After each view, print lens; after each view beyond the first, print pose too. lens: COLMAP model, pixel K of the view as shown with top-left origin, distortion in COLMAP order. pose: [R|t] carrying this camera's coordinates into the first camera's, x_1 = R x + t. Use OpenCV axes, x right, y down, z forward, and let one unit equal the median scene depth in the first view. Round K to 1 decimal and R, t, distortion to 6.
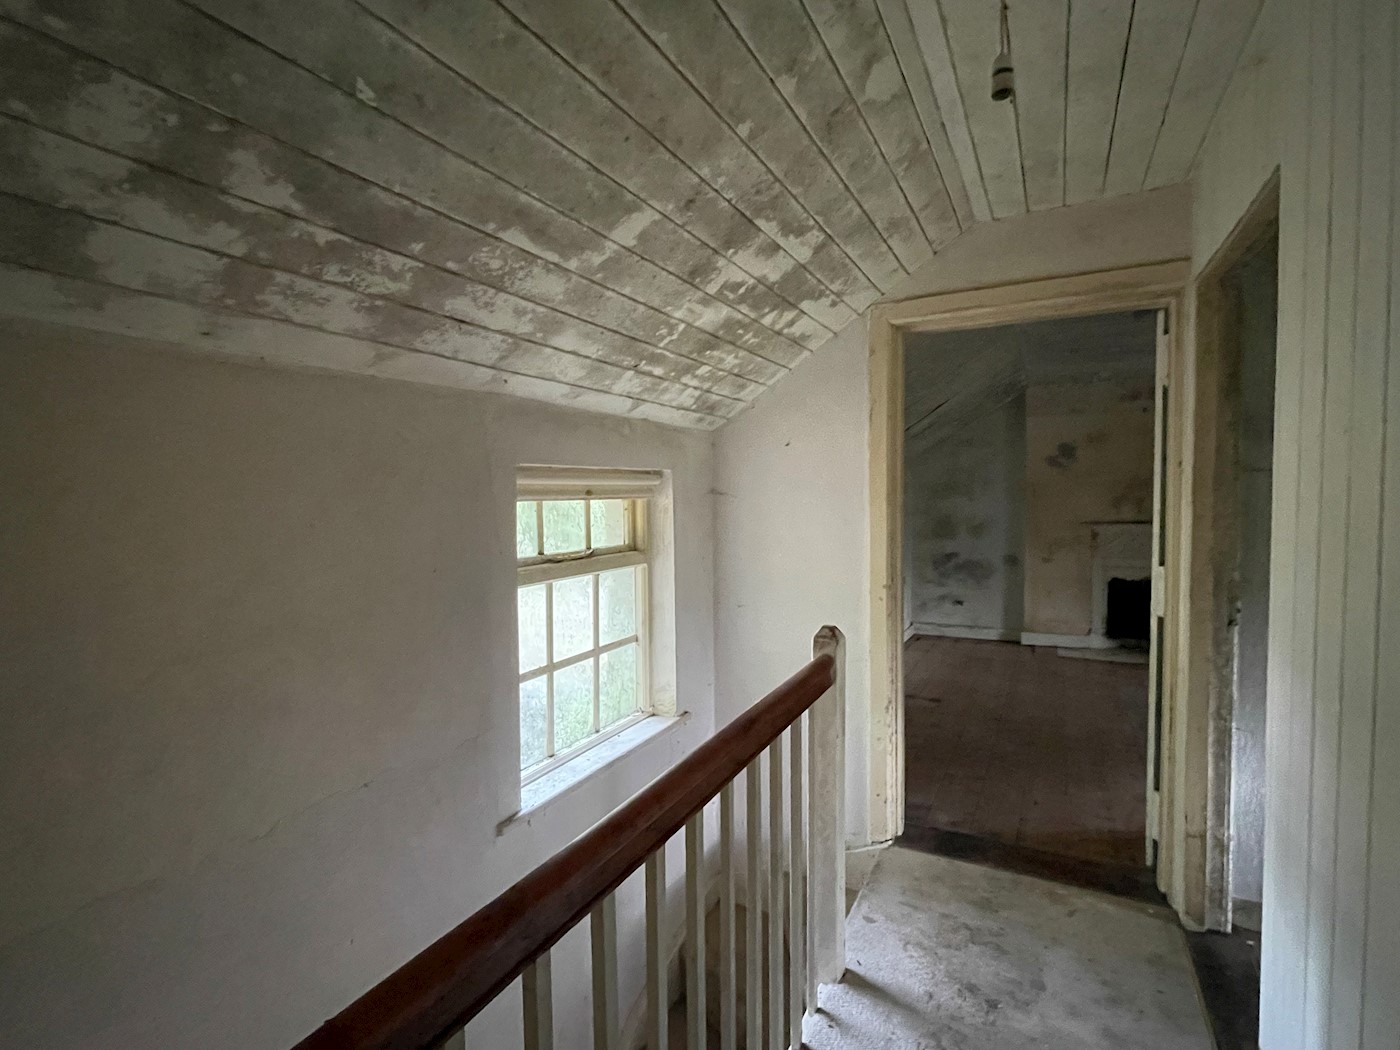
lens RADIAL K [[673.1, 0, 694.7], [0, 673.1, 525.6], [0, 0, 1]] dist [-0.003171, 0.000715]
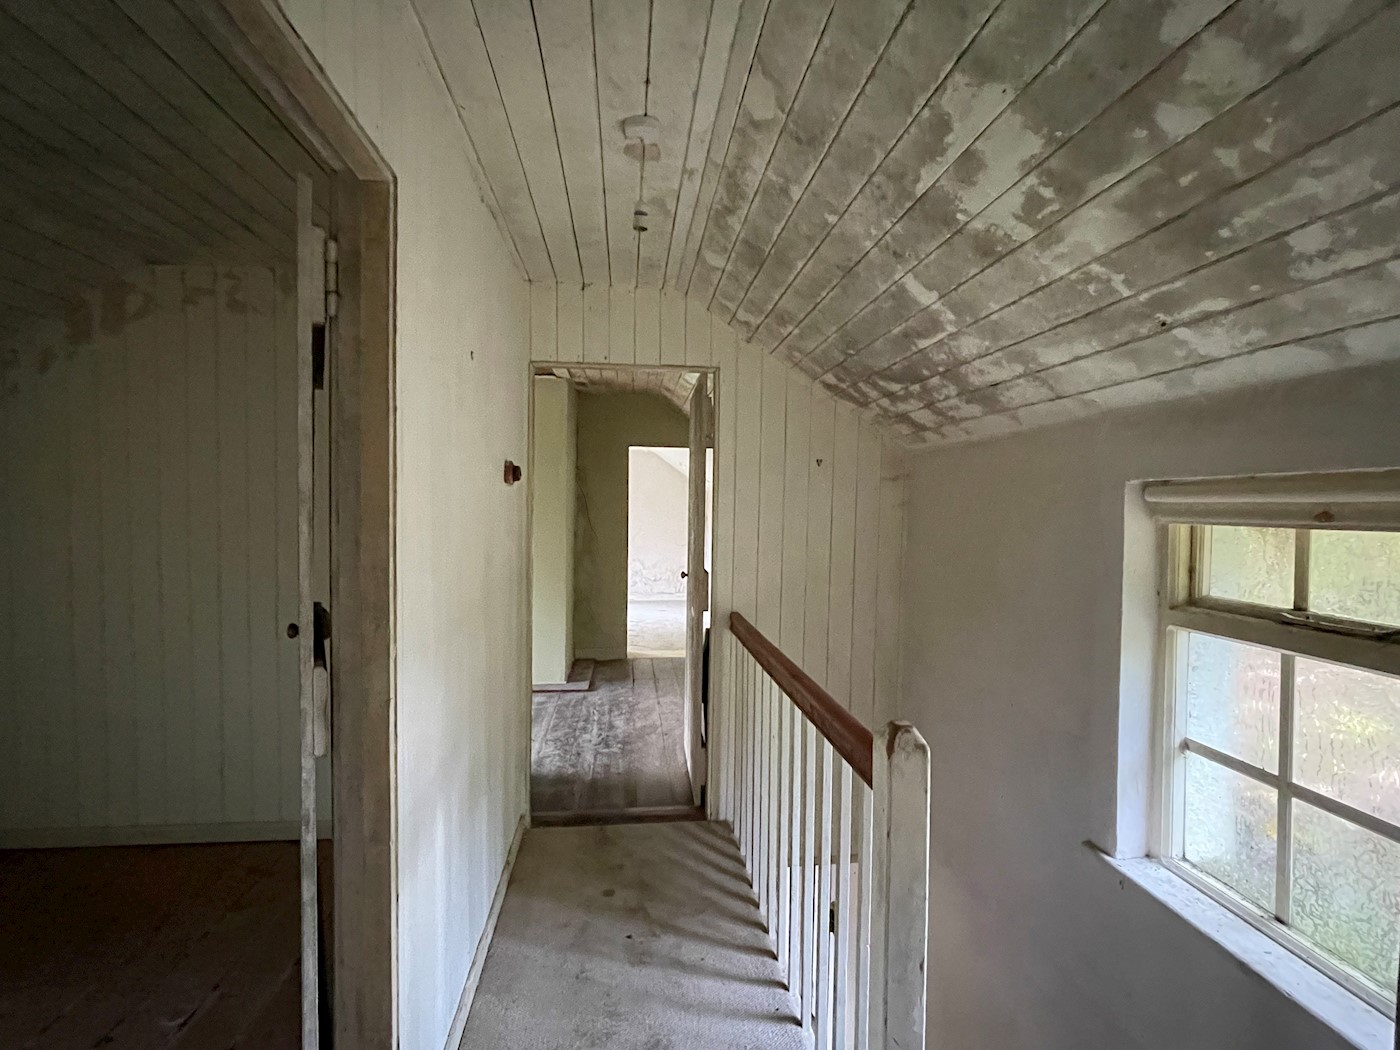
lens RADIAL K [[673.1, 0, 695.2], [0, 673.1, 522.6], [0, 0, 1]] dist [-0.003171, 0.000715]
pose [[-0.826777, 0.020561, -0.562154, 0.785800], [-0.026042, 0.996861, 0.074761, -0.094397], [0.561927, 0.076451, -0.823646, 1.529011]]
